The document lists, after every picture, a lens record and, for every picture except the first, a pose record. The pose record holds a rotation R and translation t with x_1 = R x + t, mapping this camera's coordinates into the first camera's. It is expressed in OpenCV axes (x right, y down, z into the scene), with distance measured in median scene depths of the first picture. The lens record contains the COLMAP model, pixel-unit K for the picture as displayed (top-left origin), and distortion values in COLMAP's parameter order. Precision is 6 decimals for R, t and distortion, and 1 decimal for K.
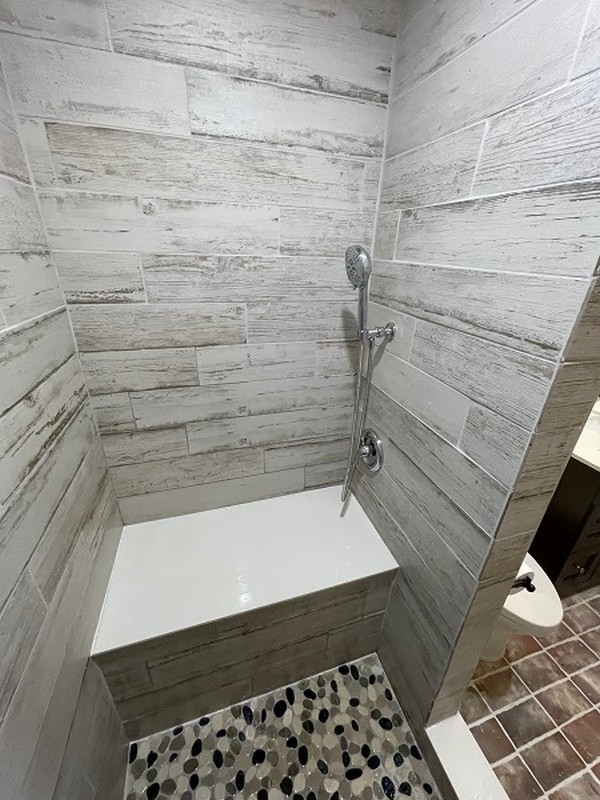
lens RADIAL K [[322.9, 0, 302.7], [0, 322.9, 399.1], [0, 0, 1]] dist [-0.002461, -0.001025]
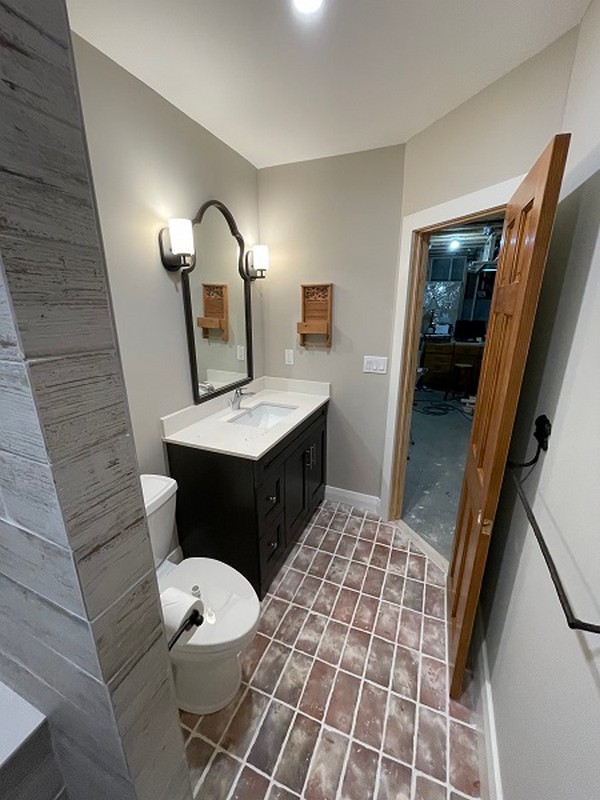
lens RADIAL K [[322.9, 0, 298.7], [0, 322.9, 399.3], [0, 0, 1]] dist [-0.002461, -0.001025]
pose [[0.646361, -0.246752, 0.722032, 0.320018], [0.336102, 0.941593, 0.020909, 0.074637], [-0.685020, 0.229162, 0.691543, 0.057208]]
